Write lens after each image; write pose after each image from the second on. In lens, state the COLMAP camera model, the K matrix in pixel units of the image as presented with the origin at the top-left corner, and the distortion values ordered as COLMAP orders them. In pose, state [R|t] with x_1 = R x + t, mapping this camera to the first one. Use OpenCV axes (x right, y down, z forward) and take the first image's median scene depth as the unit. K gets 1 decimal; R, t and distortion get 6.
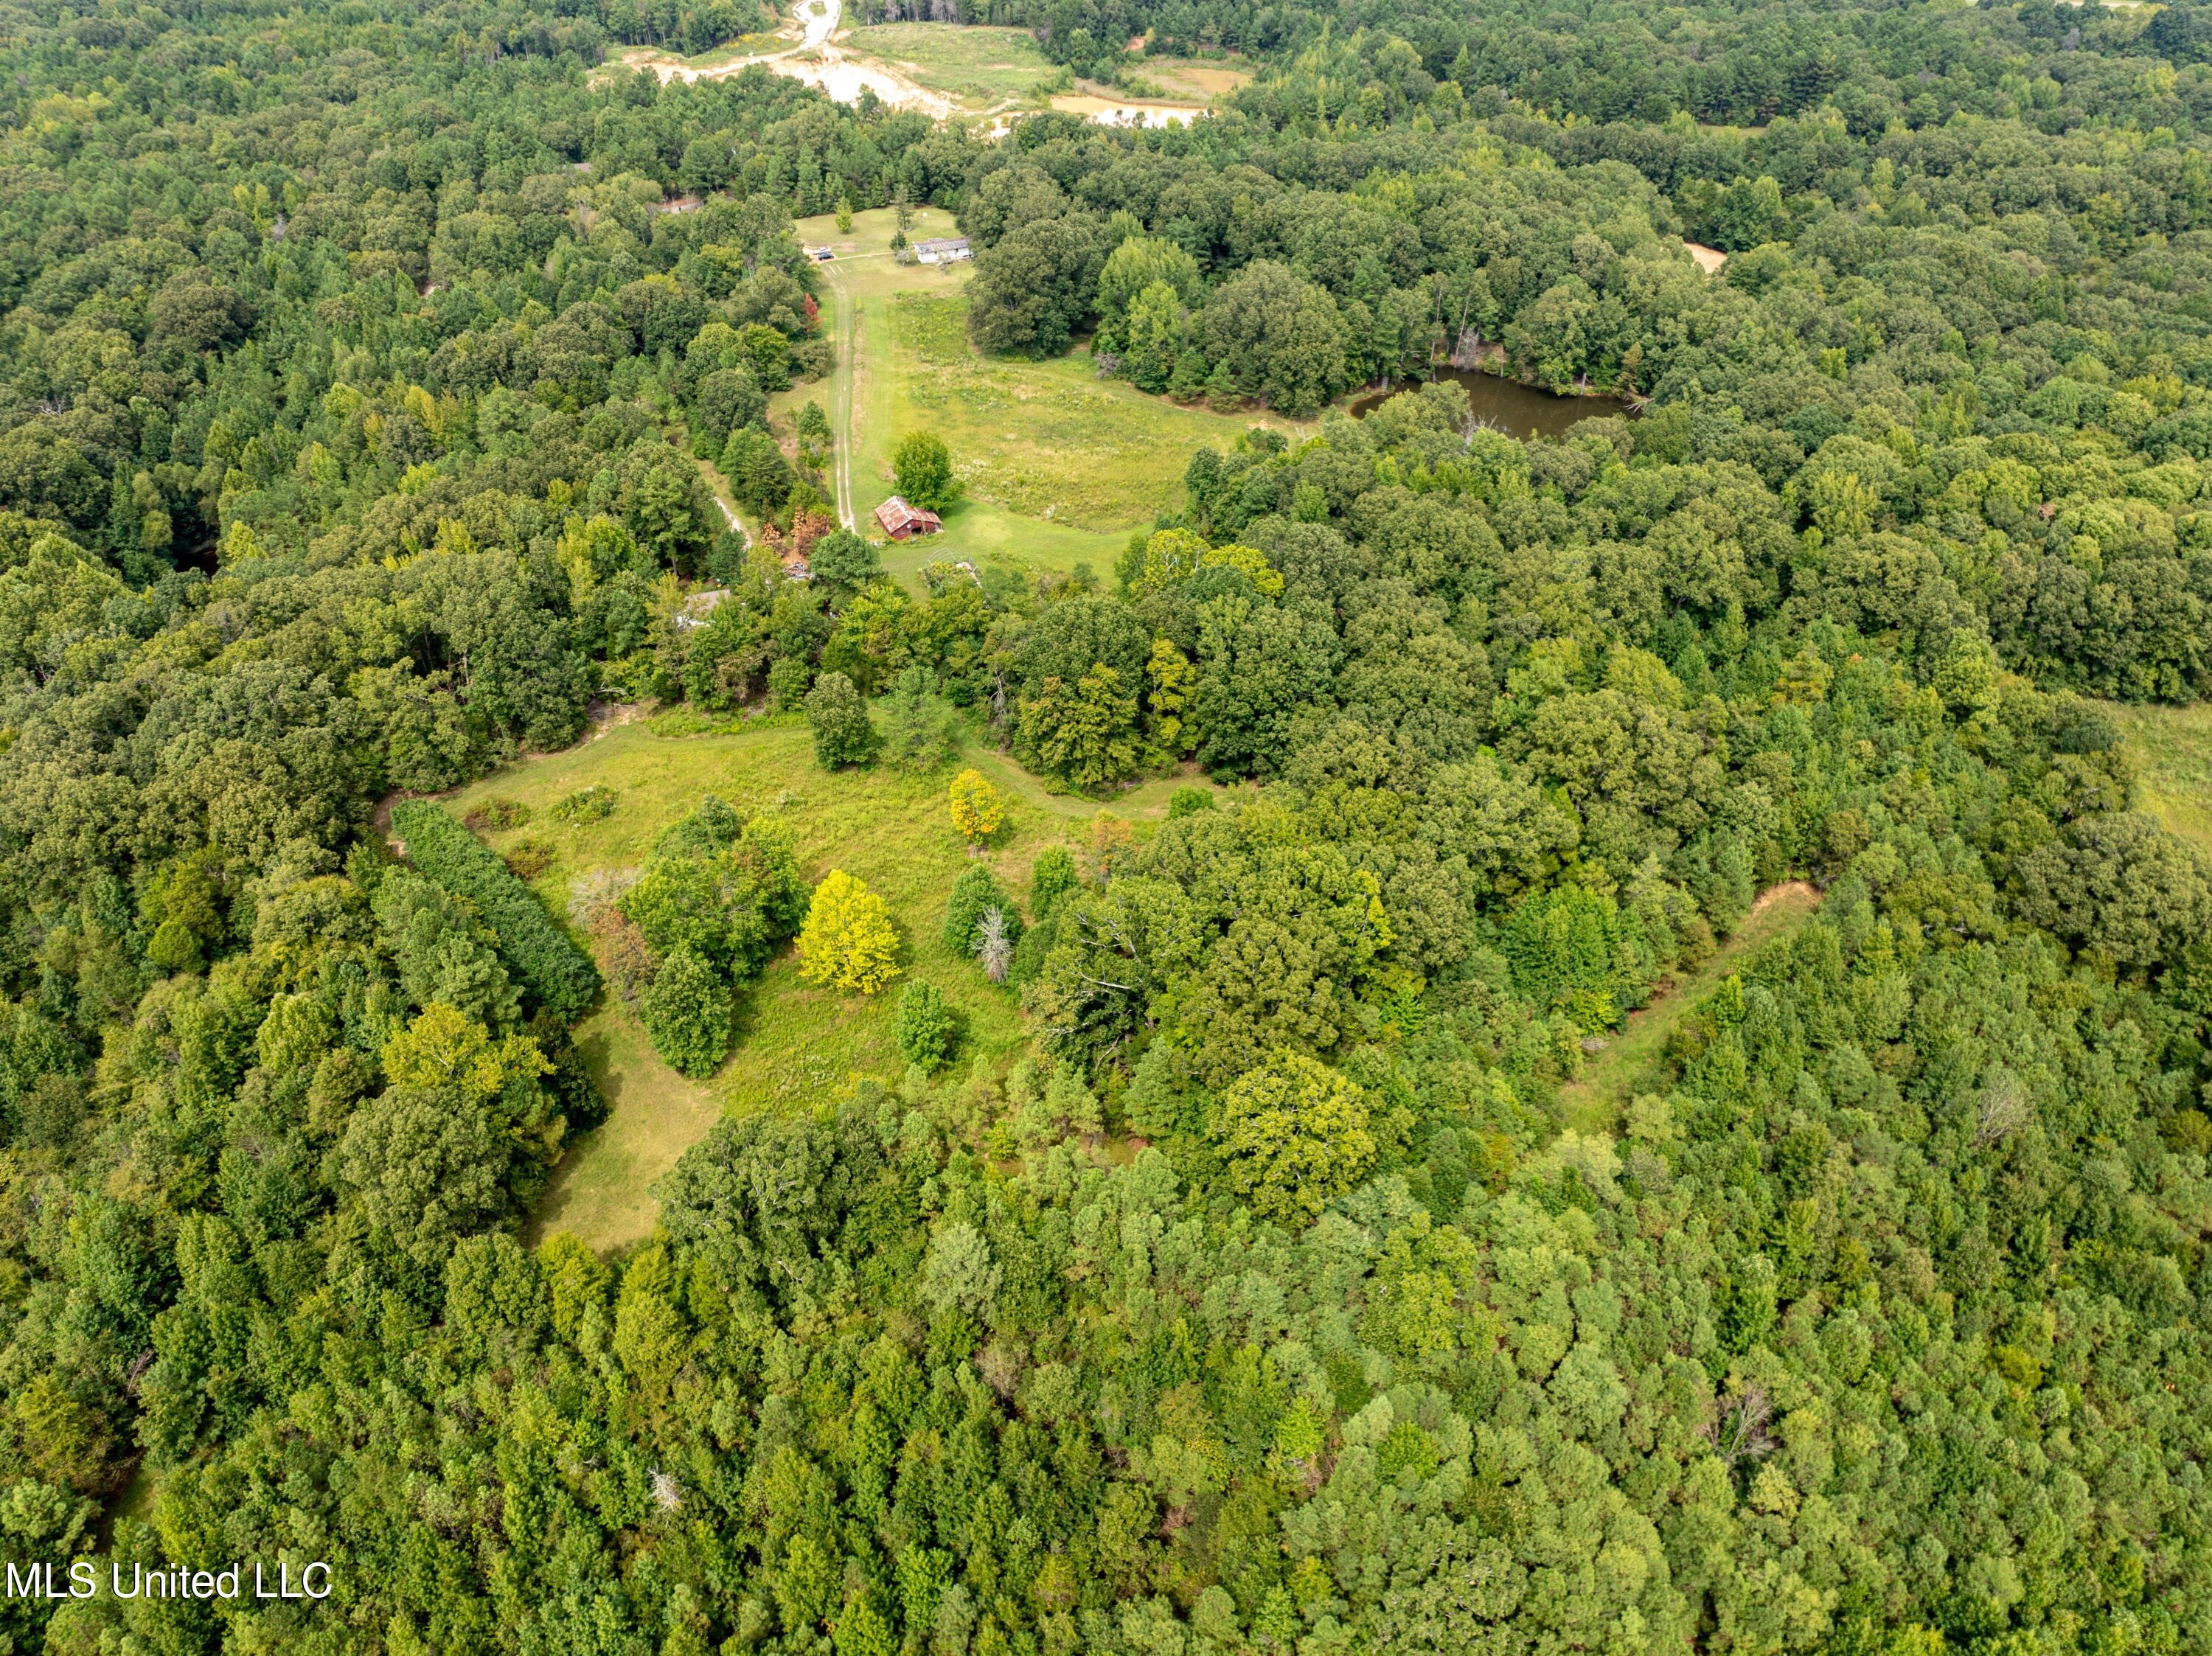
lens RADIAL K [[1572.3, 0, 1114.2], [0, 1572.3, 816.9], [0, 0, 1]] dist [-0.042520, 0.011898]
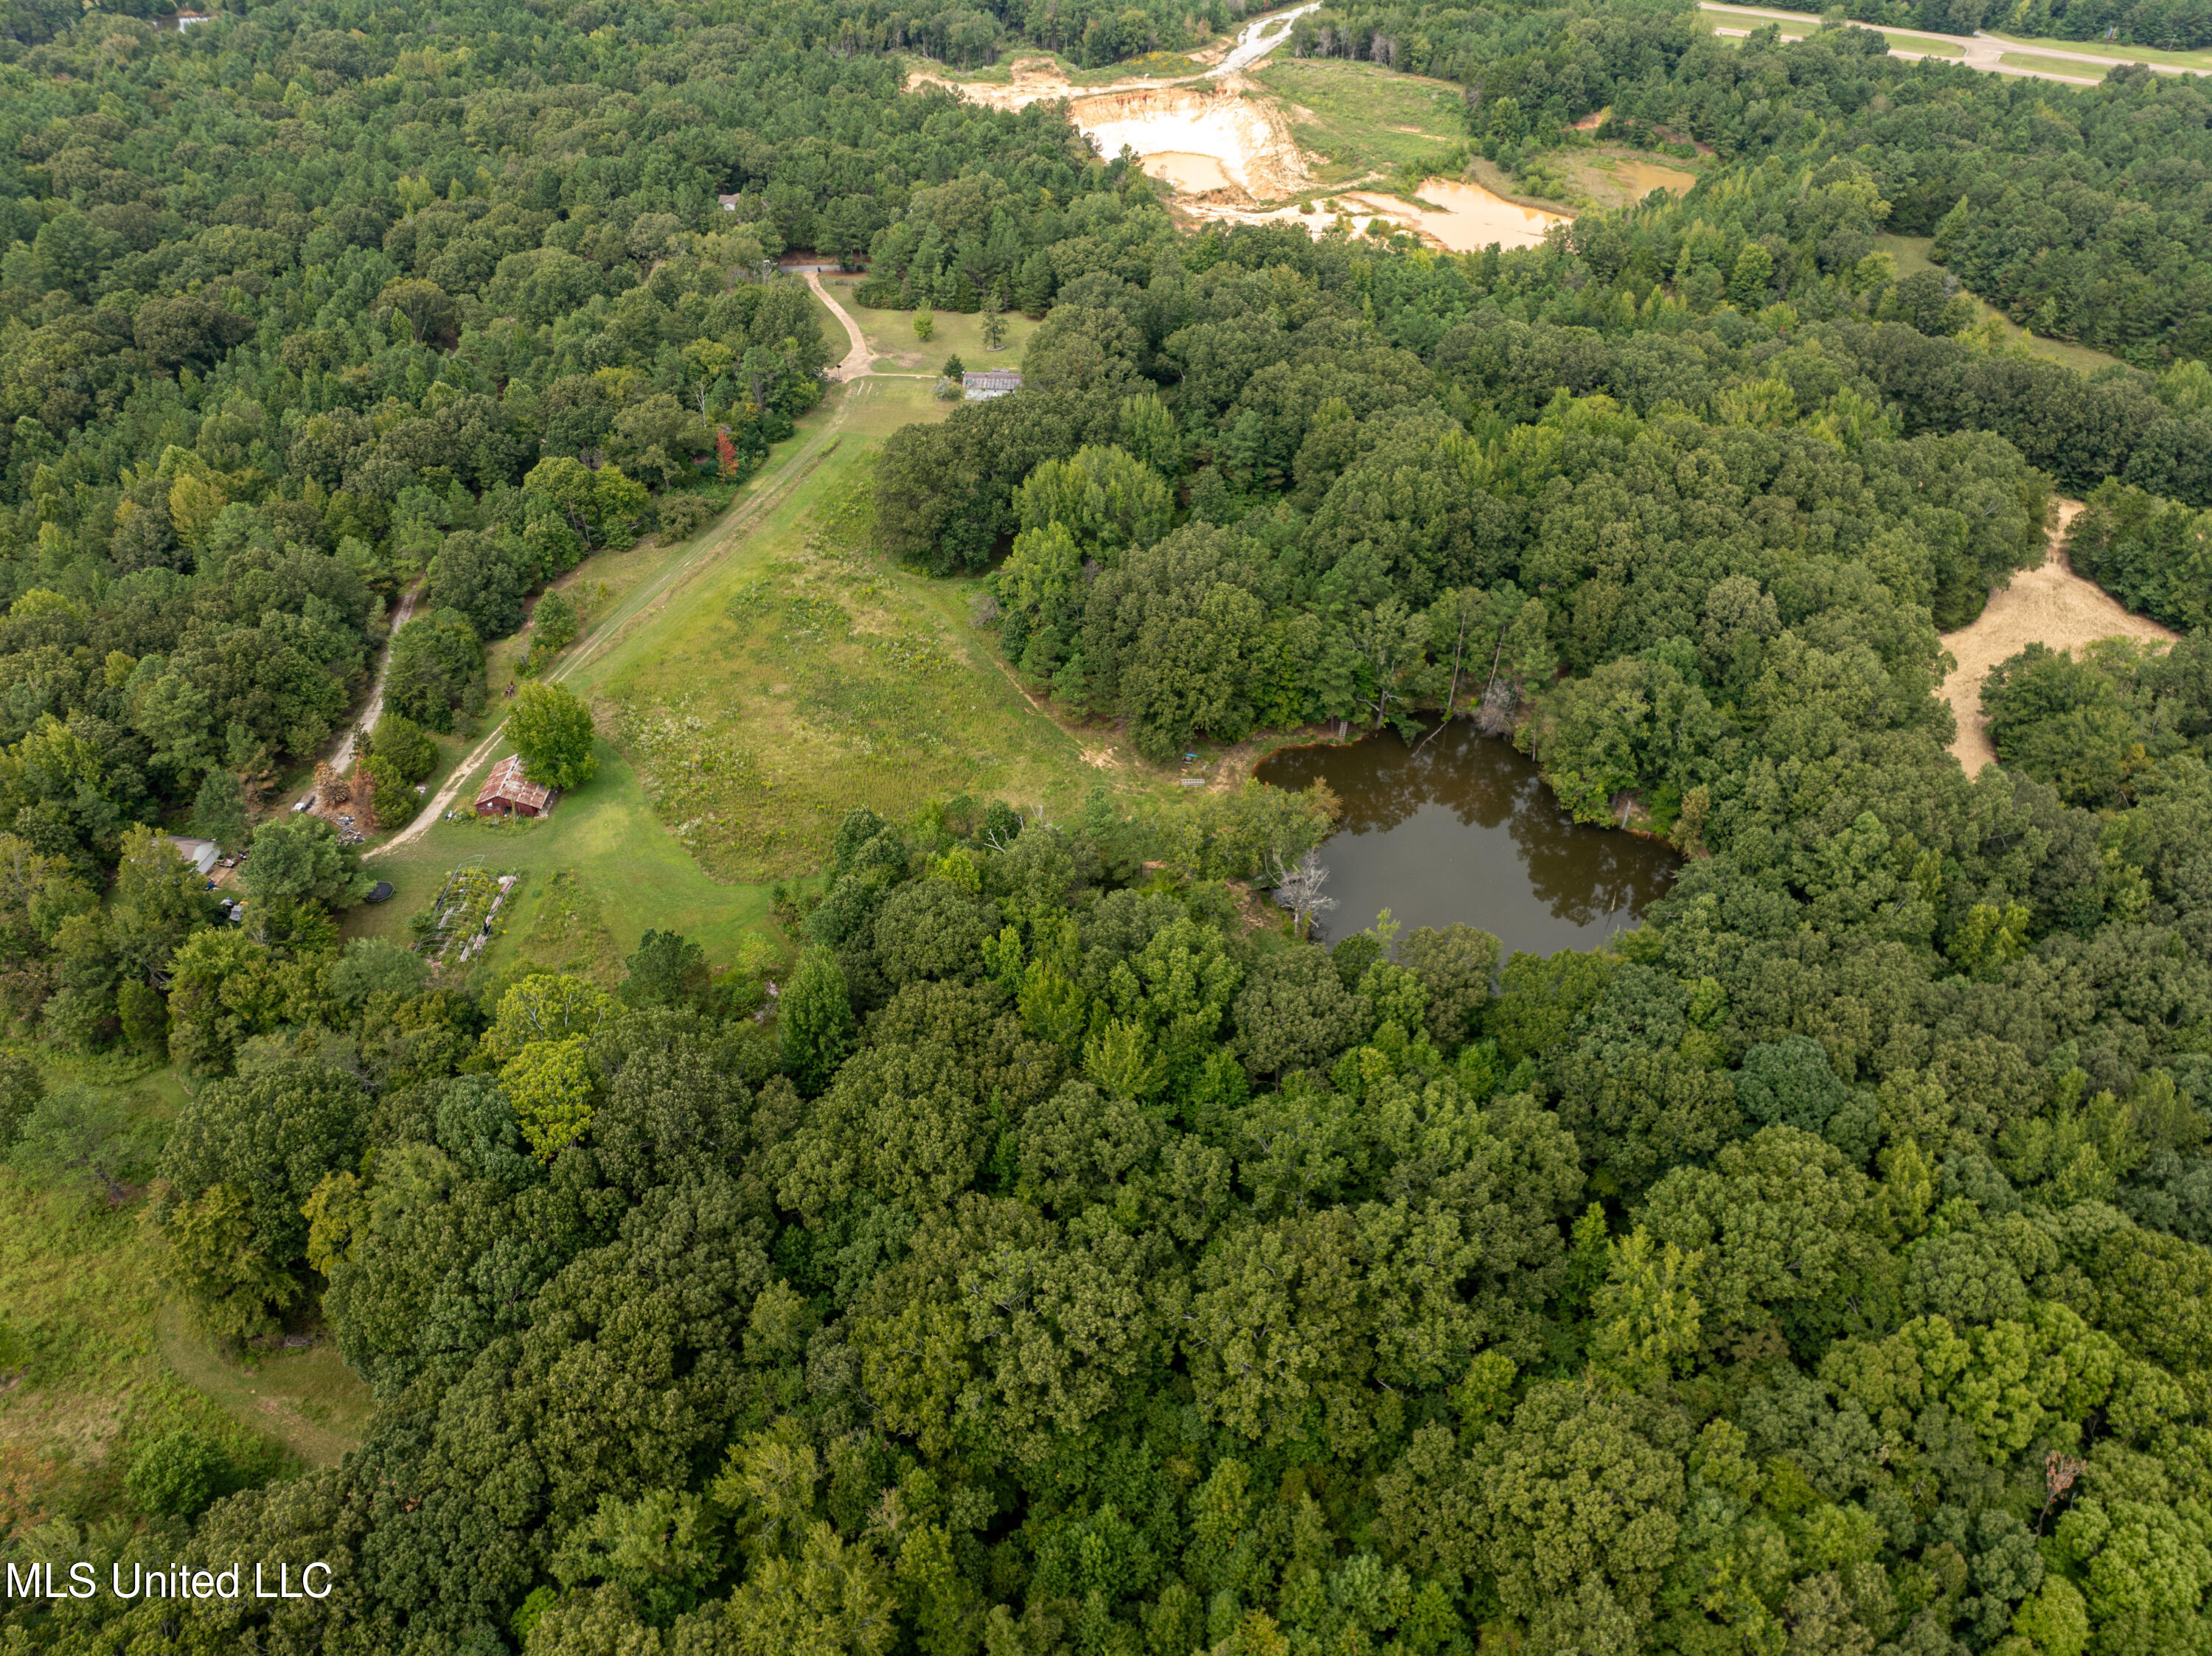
lens RADIAL K [[1572.3, 0, 1097.7], [0, 1572.3, 823.3], [0, 0, 1]] dist [-0.042520, 0.011898]
pose [[0.887162, 0.290446, -0.358588, 0.289452], [-0.281903, 0.956335, 0.077166, -0.224141], [0.365343, 0.032628, 0.930301, 0.275238]]
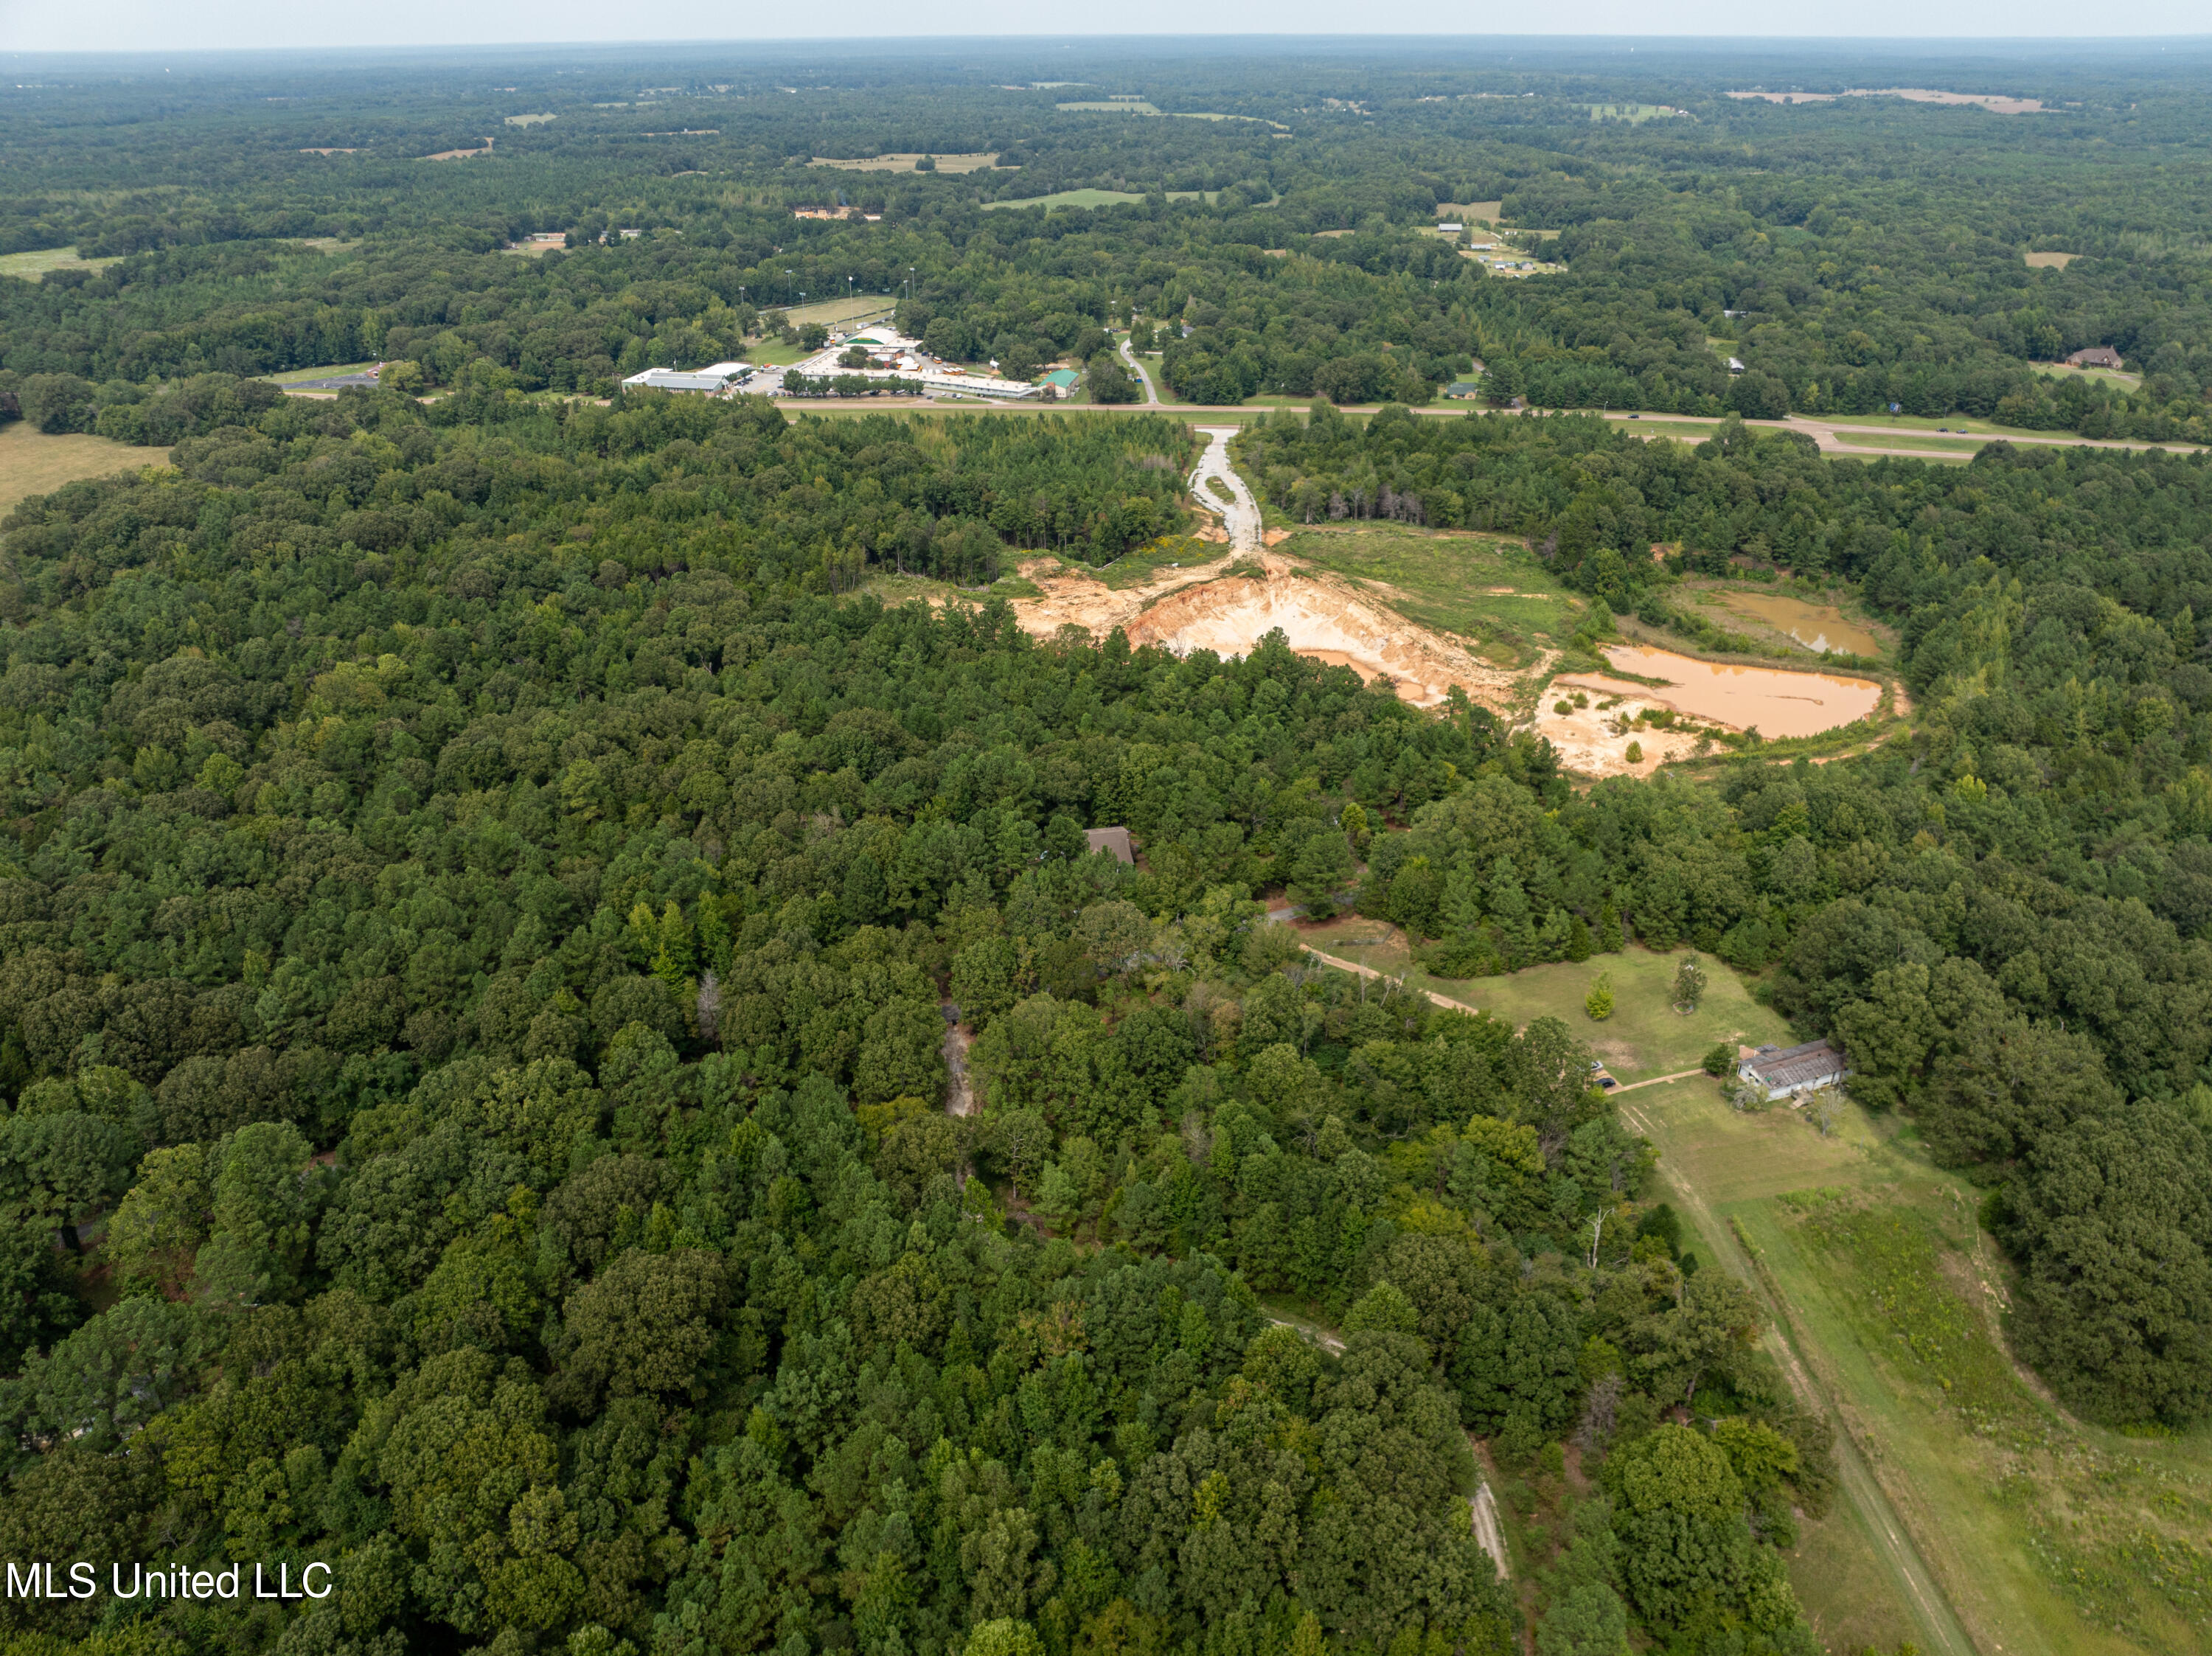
lens RADIAL K [[1572.3, 0, 1115.2], [0, 1572.3, 818.5], [0, 0, 1]] dist [-0.042520, 0.011898]
pose [[0.998309, 0.024637, -0.052644, -0.342895], [-0.033791, 0.982942, -0.180782, -0.341174], [0.047292, 0.182256, 0.982113, 0.369933]]
